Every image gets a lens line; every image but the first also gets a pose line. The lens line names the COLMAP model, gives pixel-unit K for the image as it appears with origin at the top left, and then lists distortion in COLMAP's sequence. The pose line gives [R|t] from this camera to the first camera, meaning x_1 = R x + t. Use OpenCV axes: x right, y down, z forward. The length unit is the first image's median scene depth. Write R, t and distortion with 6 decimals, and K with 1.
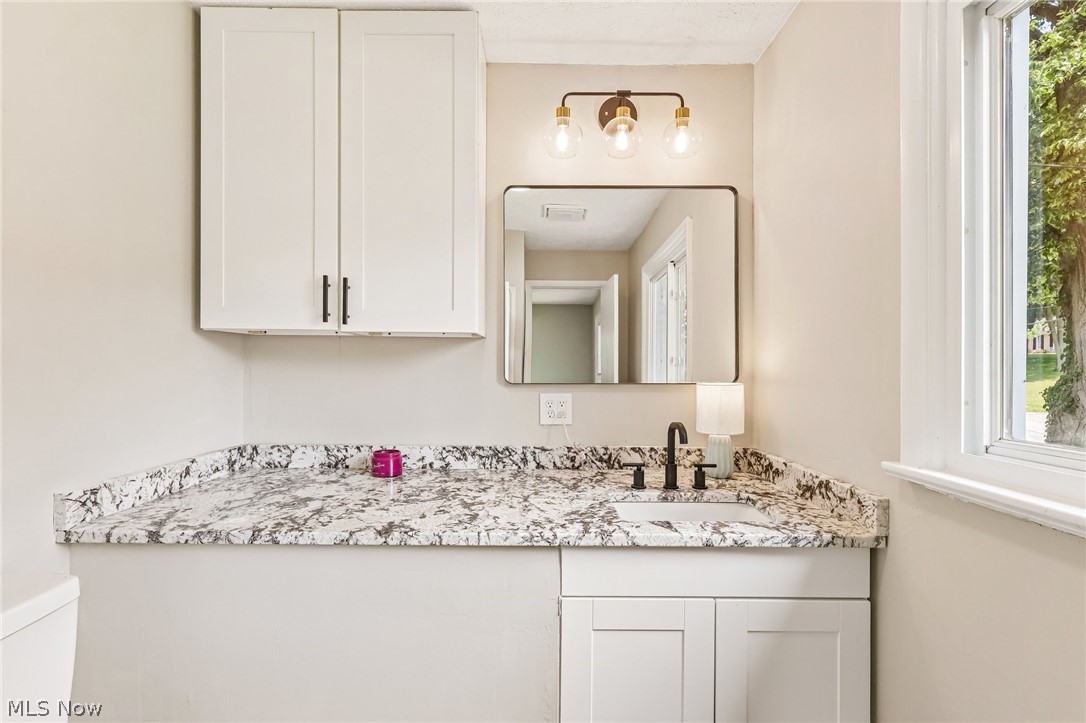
lens RADIAL K [[549.8, 0, 537.7], [0, 549.8, 369.4], [0, 0, 1]] dist [0.015000, 0.000912]
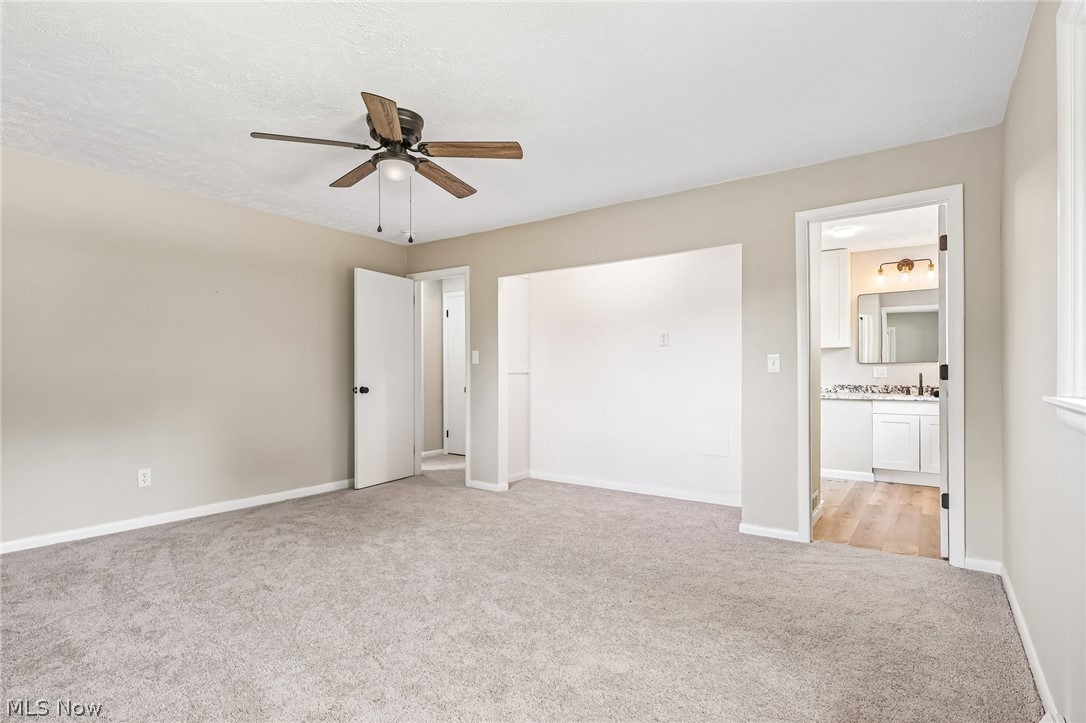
lens RADIAL K [[549.8, 0, 537.7], [0, 549.8, 369.4], [0, 0, 1]] dist [0.015000, 0.000912]
pose [[0.814461, -0.011346, -0.580107, 0.297603], [0.007781, 0.999932, -0.008634, 0.080930], [0.580166, 0.002518, 0.814494, -2.783245]]
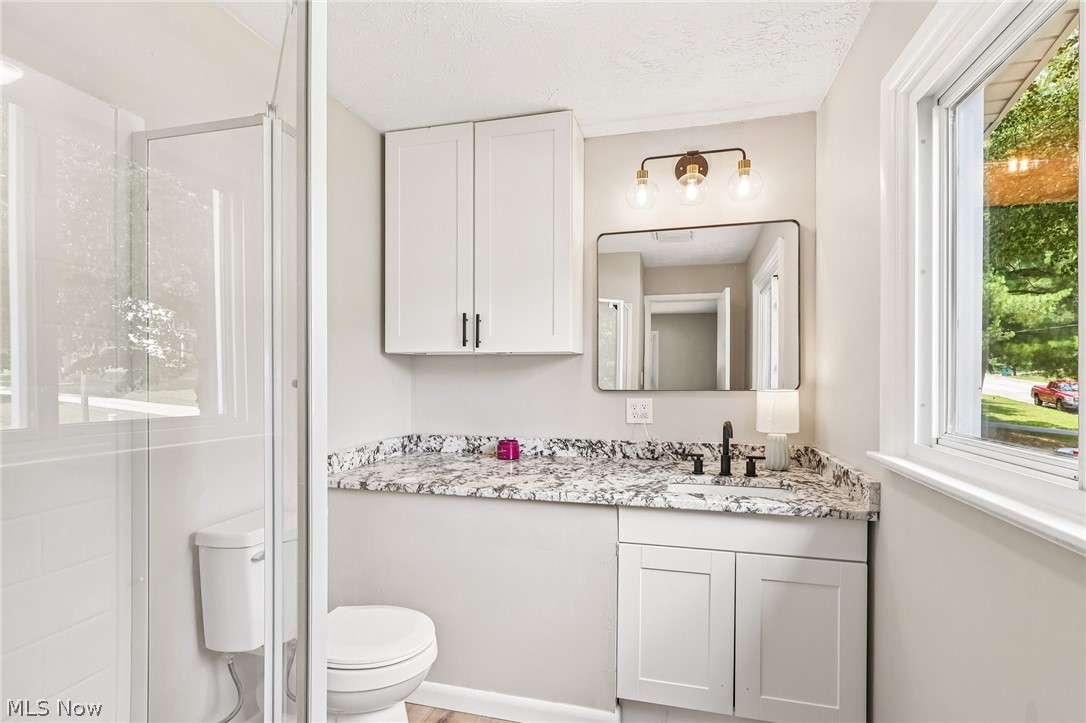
lens RADIAL K [[549.8, 0, 537.7], [0, 549.8, 369.4], [0, 0, 1]] dist [0.015000, 0.000912]
pose [[0.967268, -0.009049, -0.253595, 0.151116], [0.005772, 0.999890, -0.013665, -0.007274], [0.253691, 0.011754, 0.967214, -0.309080]]
